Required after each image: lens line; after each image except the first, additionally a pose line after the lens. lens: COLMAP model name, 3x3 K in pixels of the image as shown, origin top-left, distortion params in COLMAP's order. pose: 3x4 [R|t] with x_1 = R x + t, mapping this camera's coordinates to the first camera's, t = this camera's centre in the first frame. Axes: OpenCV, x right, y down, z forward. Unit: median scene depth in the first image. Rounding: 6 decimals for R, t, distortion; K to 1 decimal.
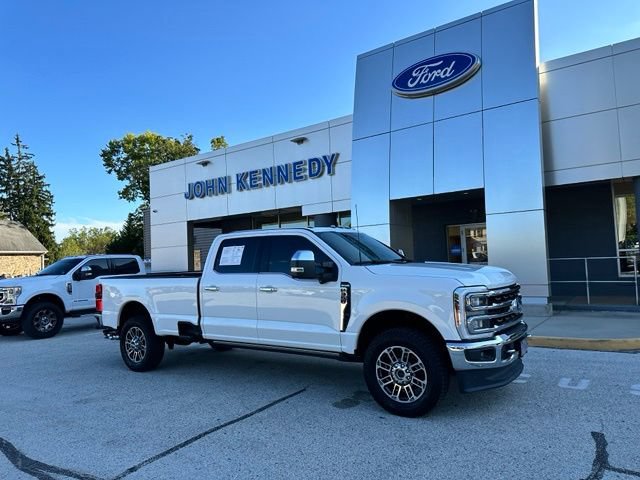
lens RADIAL K [[447.1, 0, 314.6], [0, 447.1, 236.0], [0, 0, 1]] dist [0.090203, -0.141794]
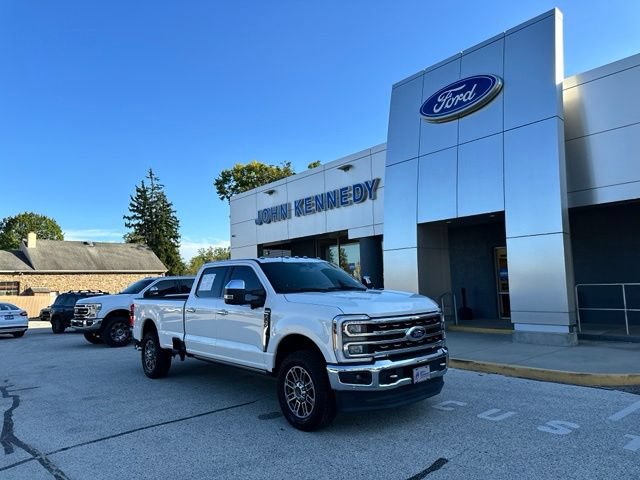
lens RADIAL K [[445.4, 0, 320.0], [0, 445.4, 240.0], [0, 0, 1]] dist [0.091295, -0.139203]
pose [[0.969882, -0.014905, -0.243120, 0.215527], [0.007600, 0.999492, -0.030960, -0.015647], [0.243458, 0.028180, 0.969502, -0.036193]]
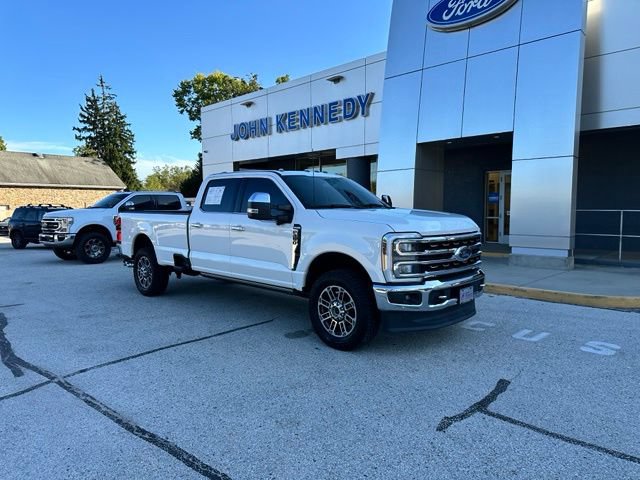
lens RADIAL K [[447.1, 0, 314.6], [0, 447.1, 236.0], [0, 0, 1]] dist [0.090203, -0.141794]
pose [[0.986090, 0.045592, -0.159835, 0.124783], [-0.024978, 0.991371, 0.128683, -0.002345], [0.164323, -0.122901, 0.978720, -0.010201]]
